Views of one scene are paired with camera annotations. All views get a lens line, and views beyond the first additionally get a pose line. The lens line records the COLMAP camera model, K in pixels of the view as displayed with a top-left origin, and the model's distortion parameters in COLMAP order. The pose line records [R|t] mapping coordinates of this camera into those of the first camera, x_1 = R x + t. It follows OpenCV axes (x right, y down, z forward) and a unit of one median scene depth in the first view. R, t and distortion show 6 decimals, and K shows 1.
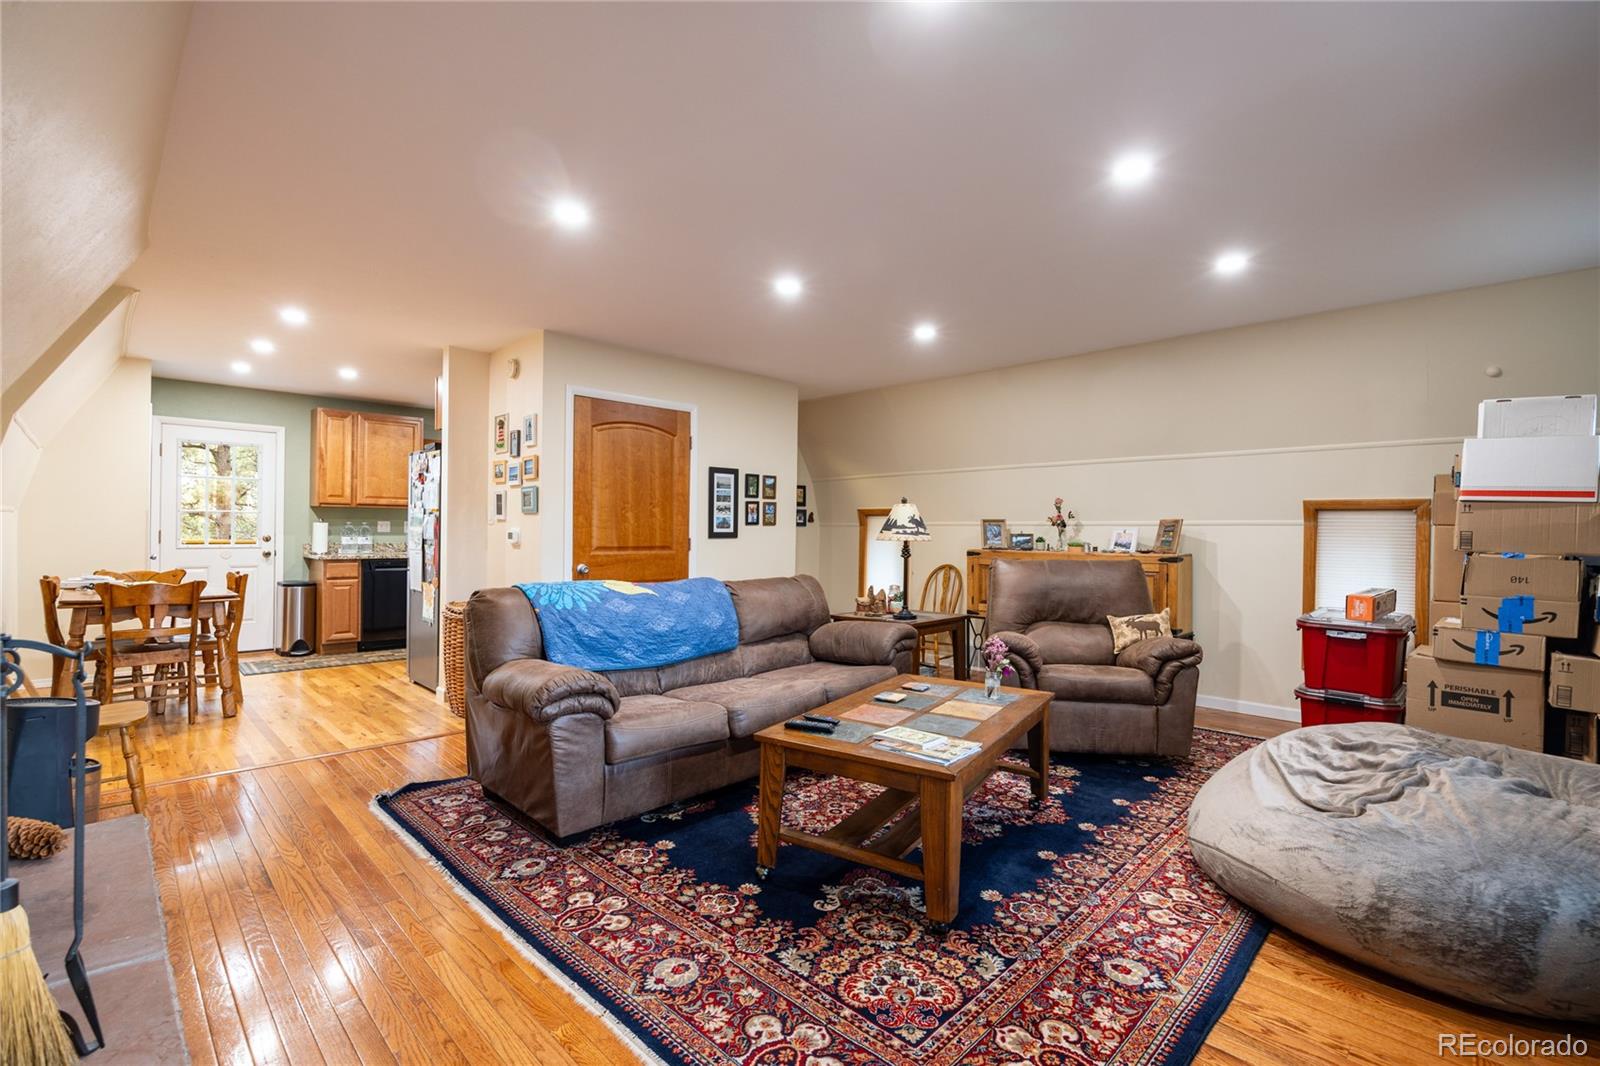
lens RADIAL K [[718.7, 0, 805.2], [0, 718.7, 525.5], [0, 0, 1]] dist [-0.010270, 0.000335]
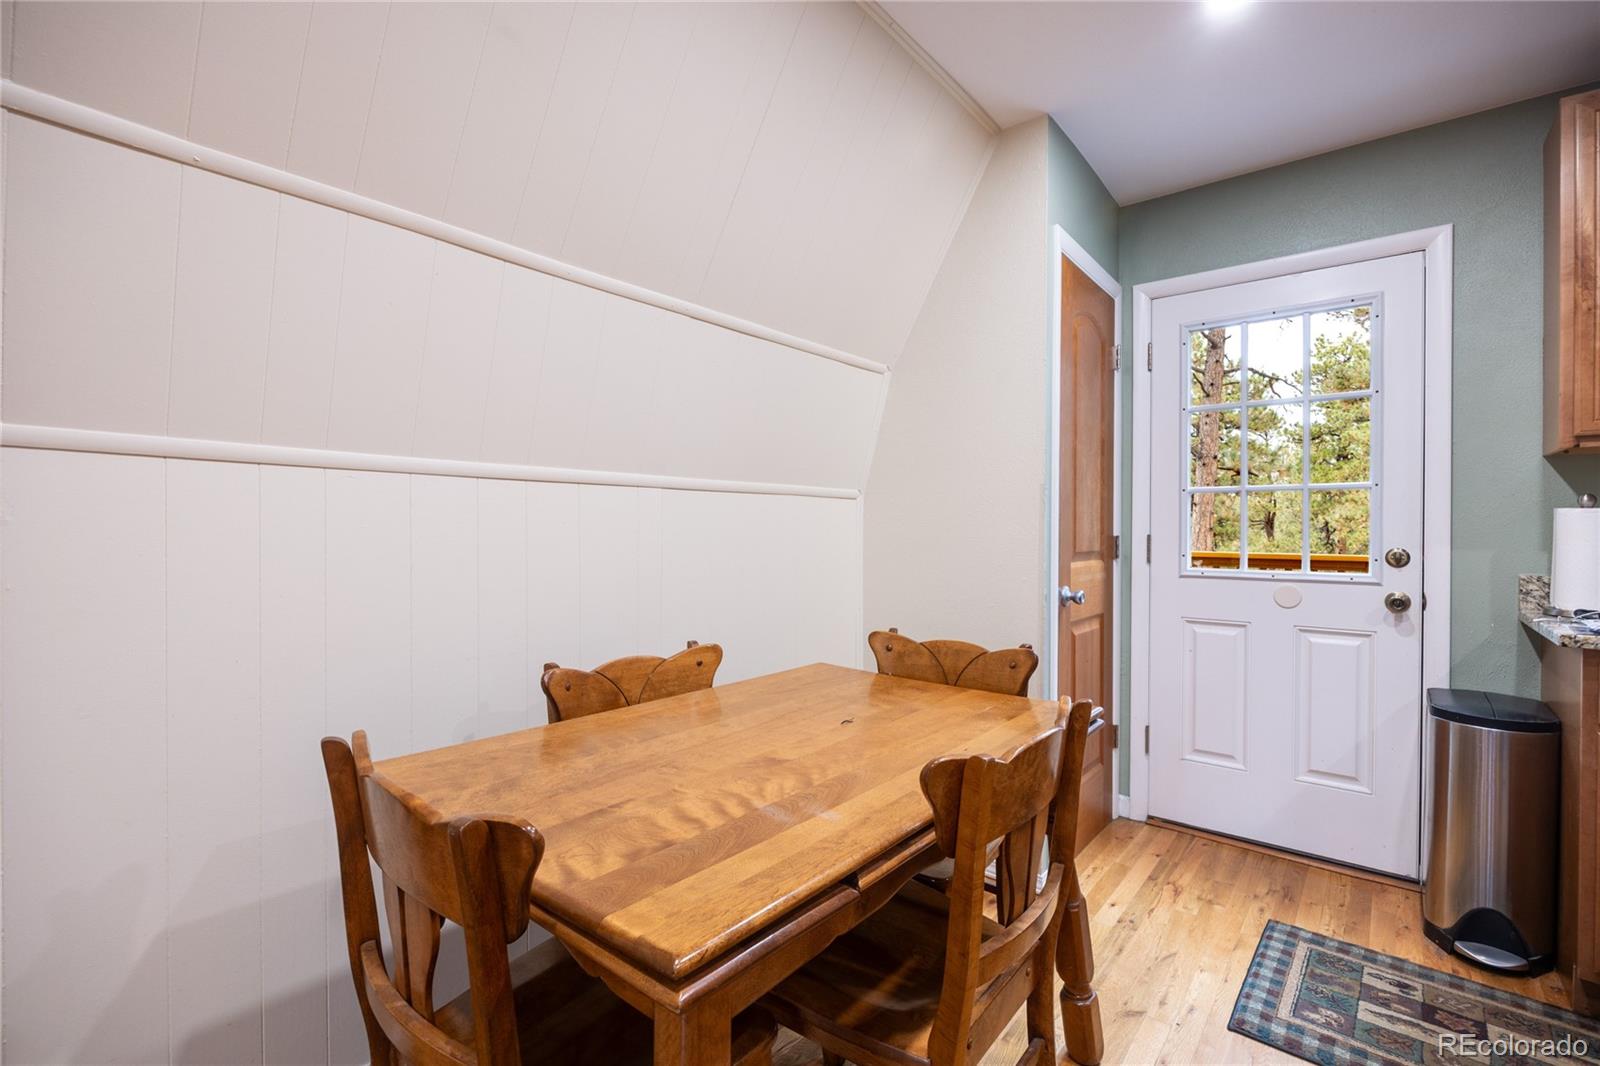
lens RADIAL K [[718.7, 0, 808.8], [0, 718.7, 534.5], [0, 0, 1]] dist [-0.010270, 0.000335]
pose [[0.099265, -0.004047, -0.995053, -0.433814], [0.002316, 0.999990, -0.003836, 0.007416], [0.995058, -0.001923, 0.099274, 0.676425]]
